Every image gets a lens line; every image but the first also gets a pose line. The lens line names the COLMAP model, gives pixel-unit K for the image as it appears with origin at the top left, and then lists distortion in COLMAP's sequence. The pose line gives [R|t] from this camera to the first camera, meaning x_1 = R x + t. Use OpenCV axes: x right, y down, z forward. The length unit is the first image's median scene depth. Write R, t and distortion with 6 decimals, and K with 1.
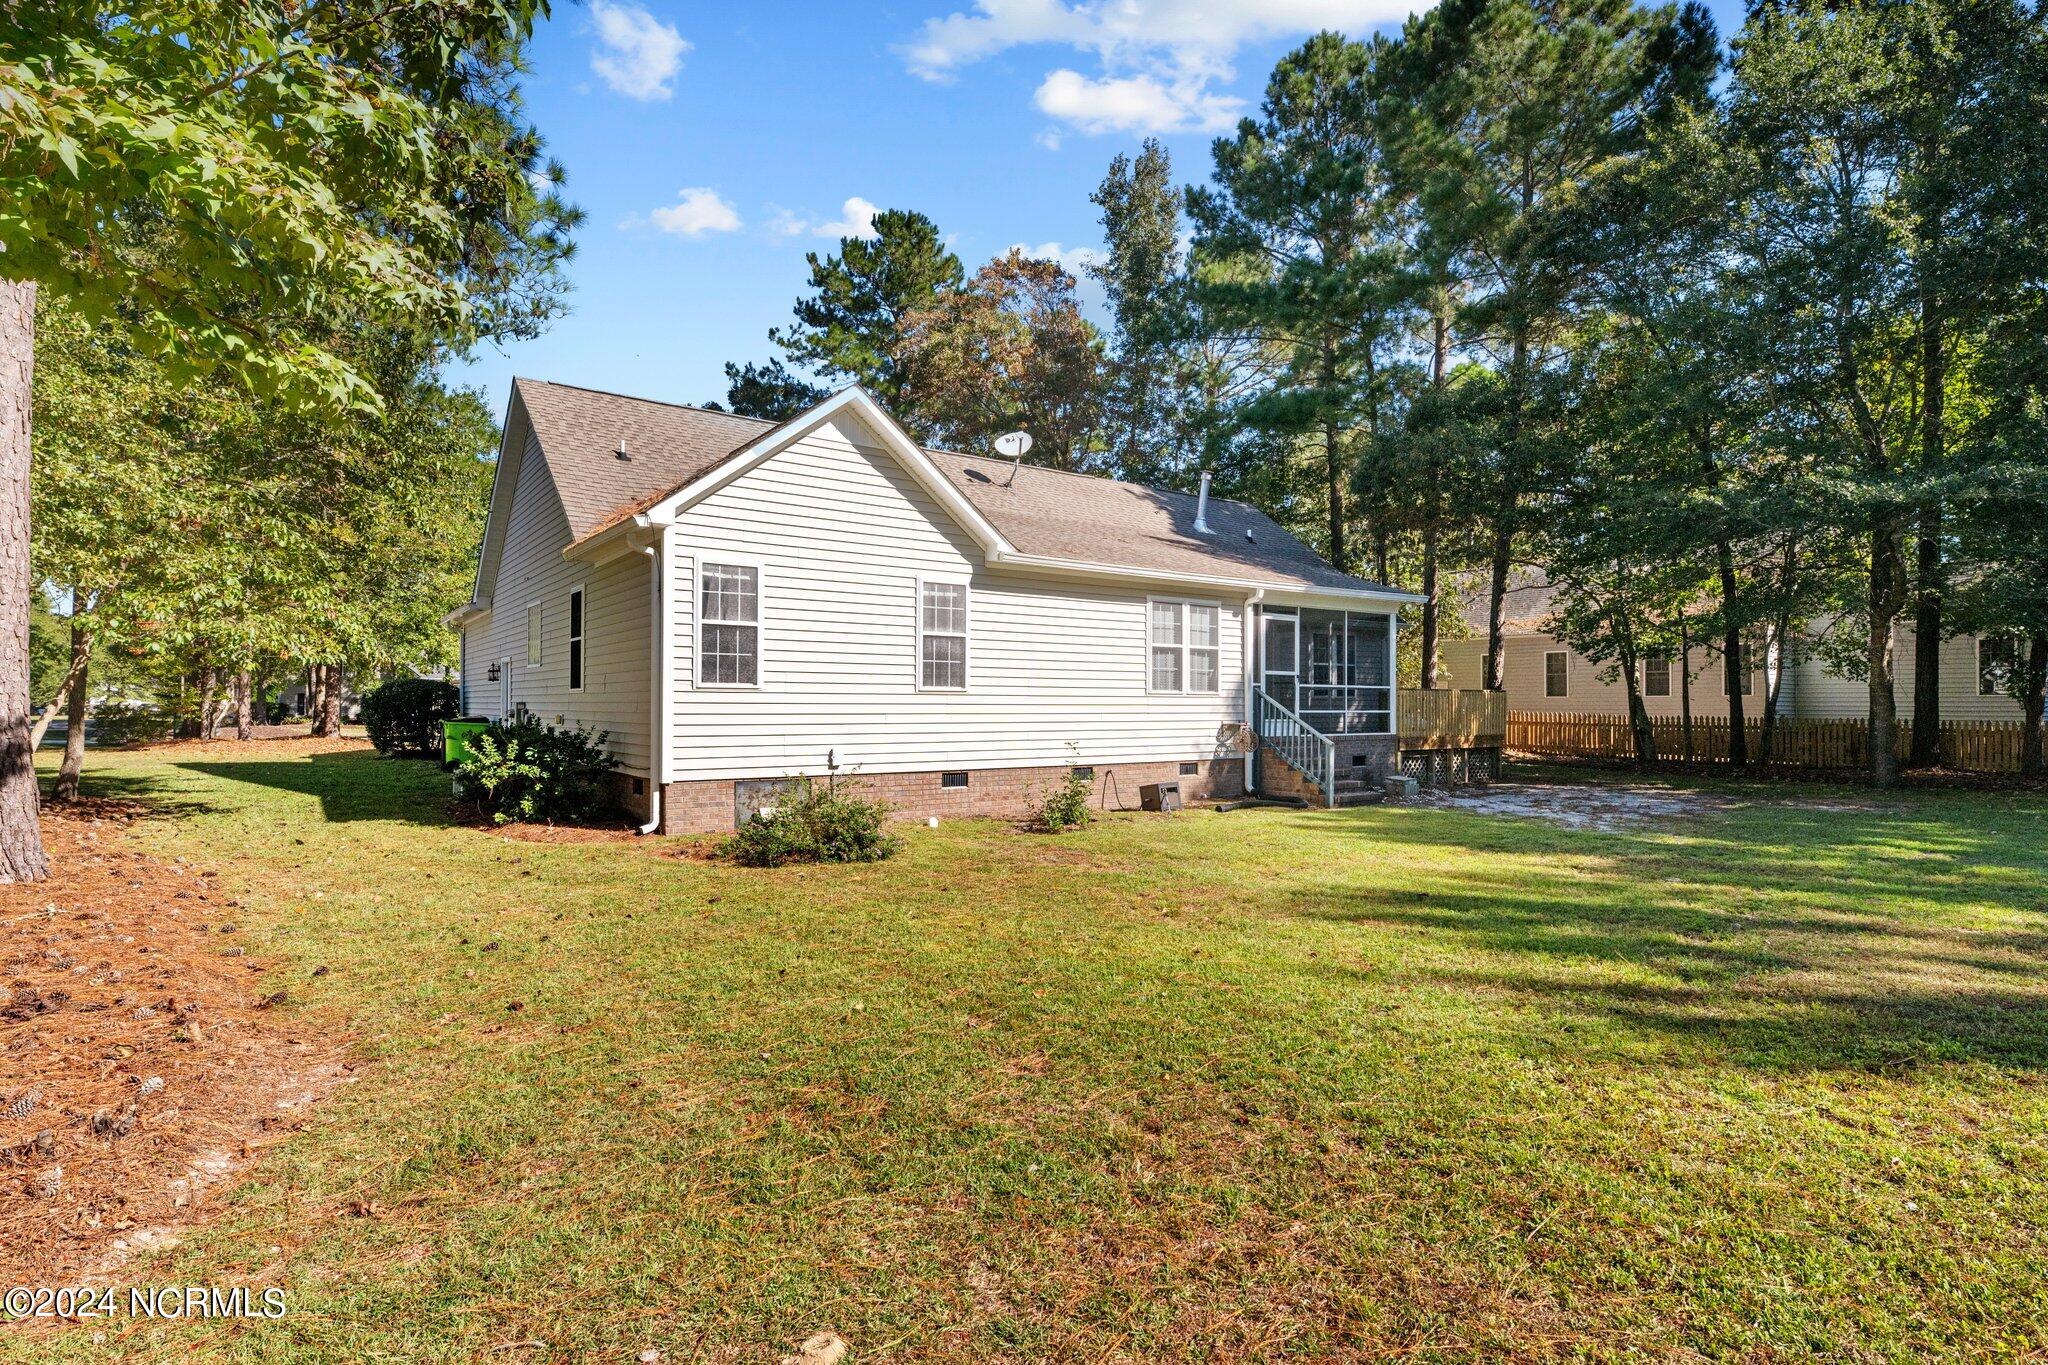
lens RADIAL K [[1011.2, 0, 1028.3], [0, 1011.2, 687.4], [0, 0, 1]] dist [-0.000955, -0.000007]
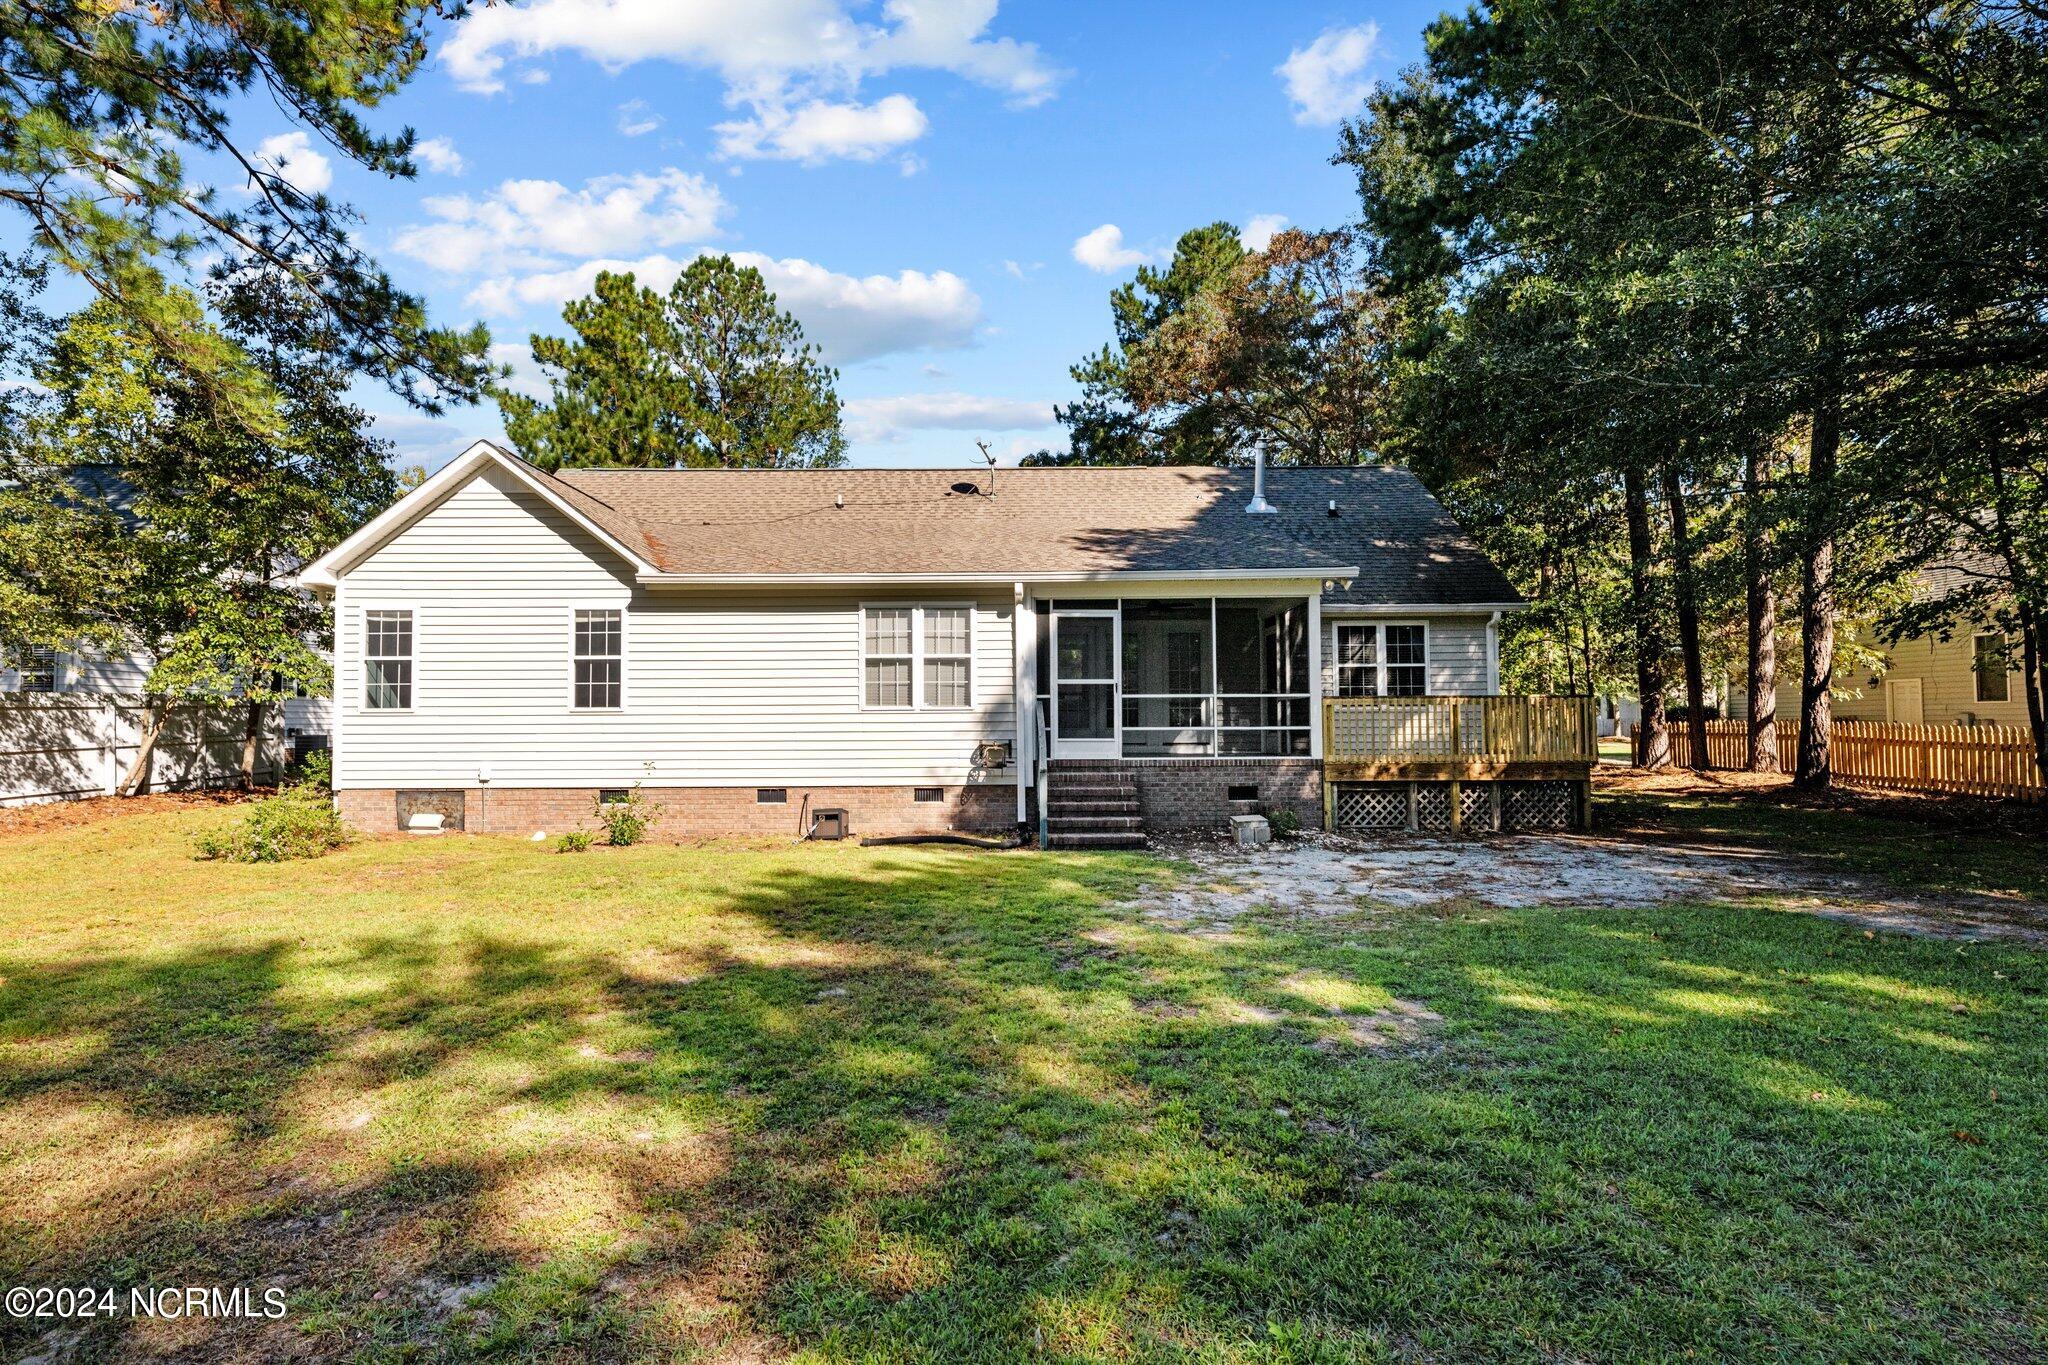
lens RADIAL K [[985.7, 0, 1019.5], [0, 985.7, 687.3], [0, 0, 1]] dist [0.005945, 0.000124]
pose [[0.815372, -0.030568, -0.578130, 0.746803], [0.018877, 0.999478, -0.026223, 0.011517], [0.578629, 0.010468, 0.815523, 0.358587]]
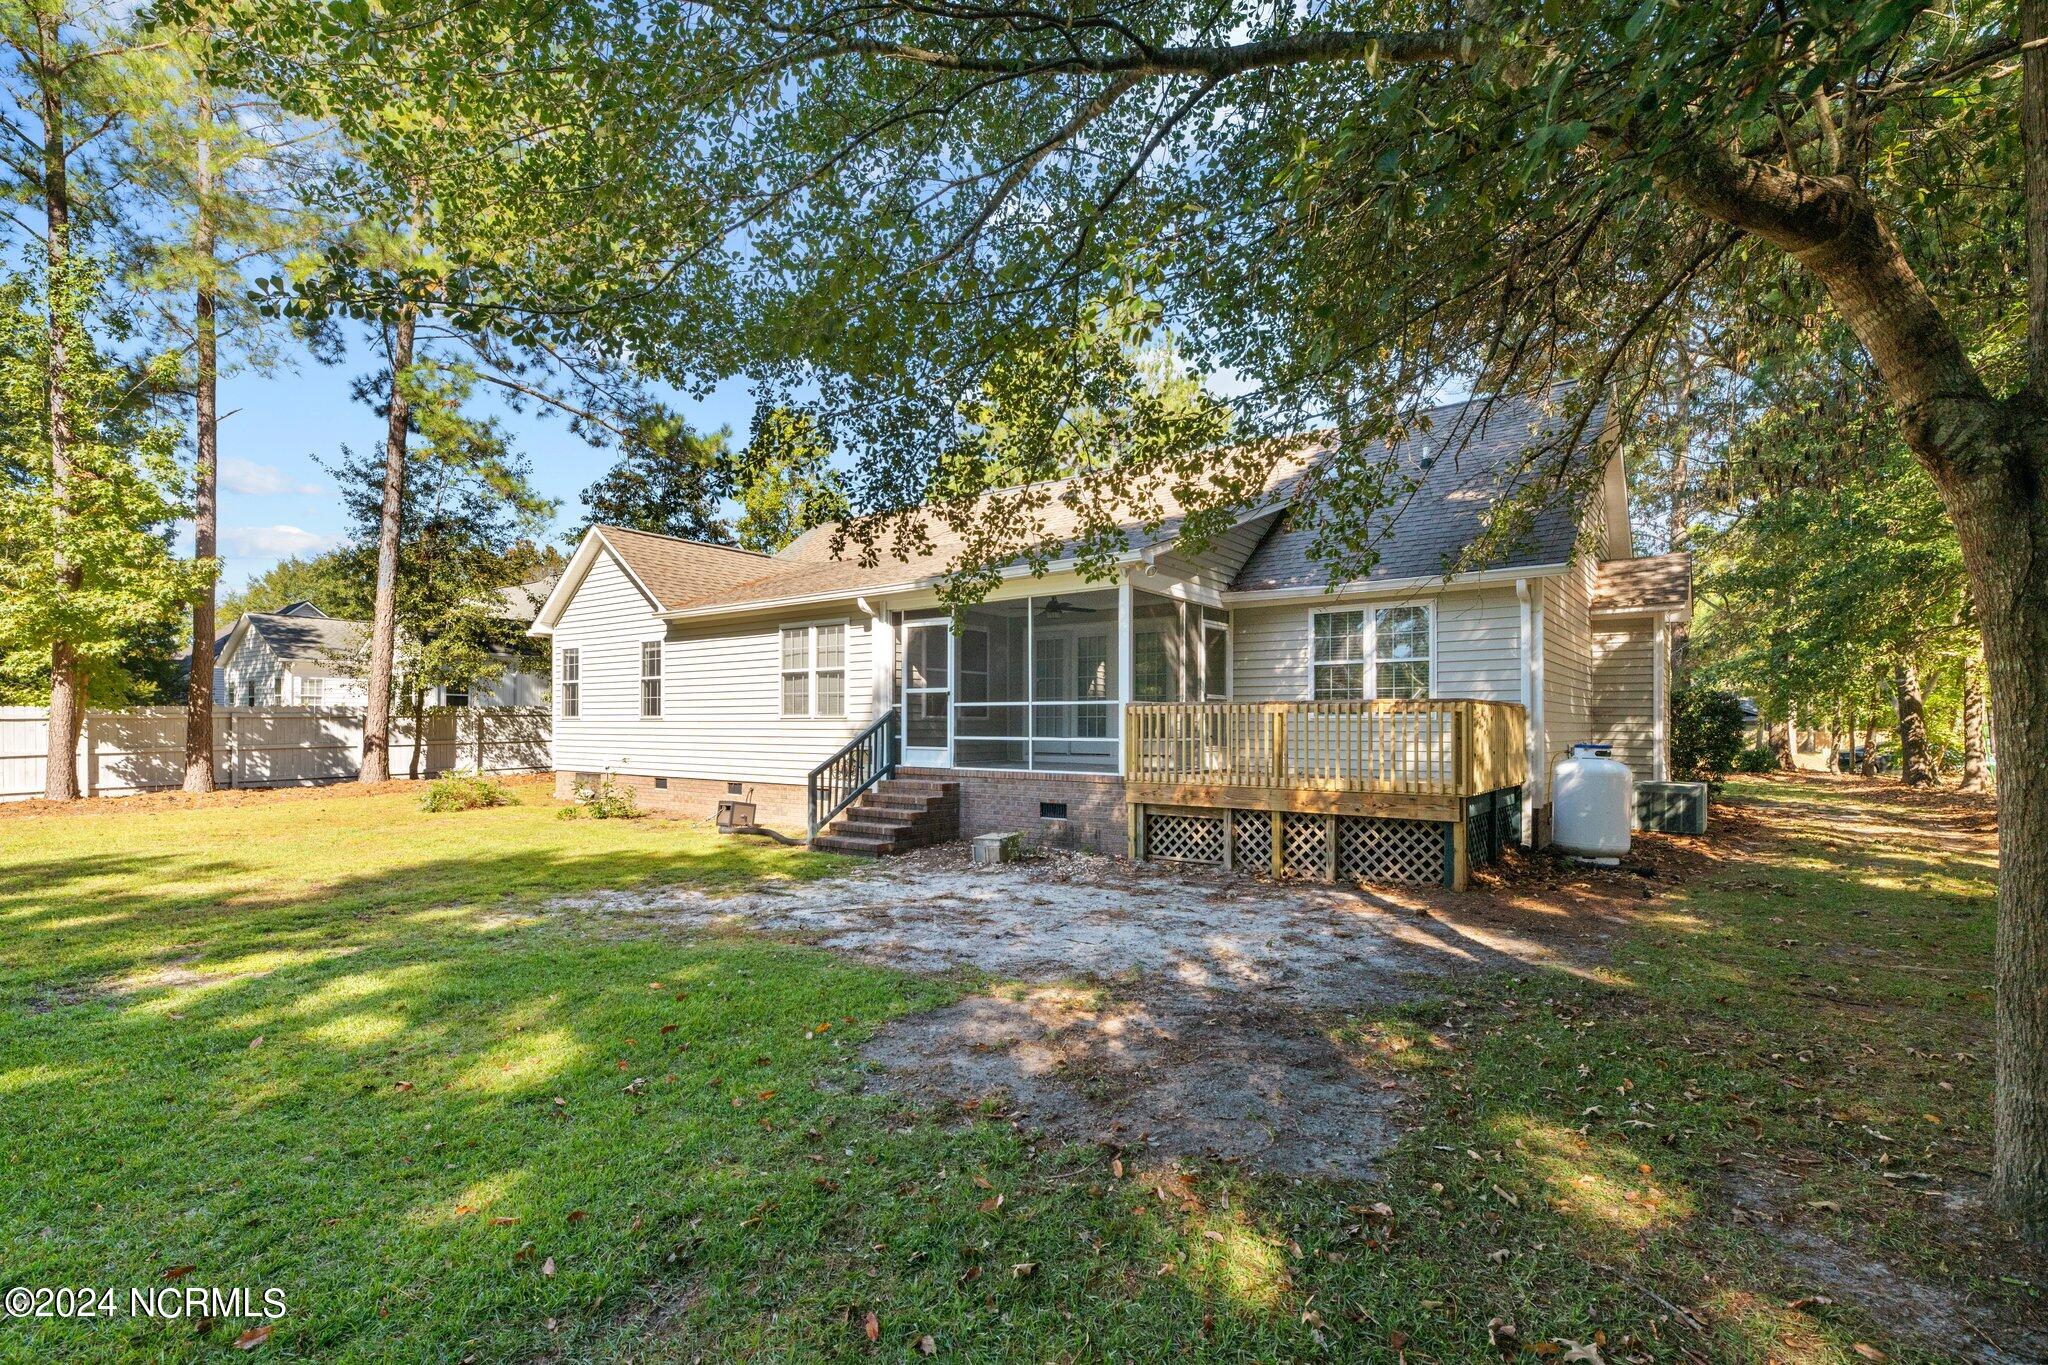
lens RADIAL K [[985.7, 0, 1017.8], [0, 985.7, 697.2], [0, 0, 1]] dist [0.005945, 0.000124]
pose [[0.279442, -0.033702, -0.959571, 1.165175], [0.014206, 0.999420, -0.030964, 0.019498], [0.960057, -0.004979, 0.279759, 0.950407]]
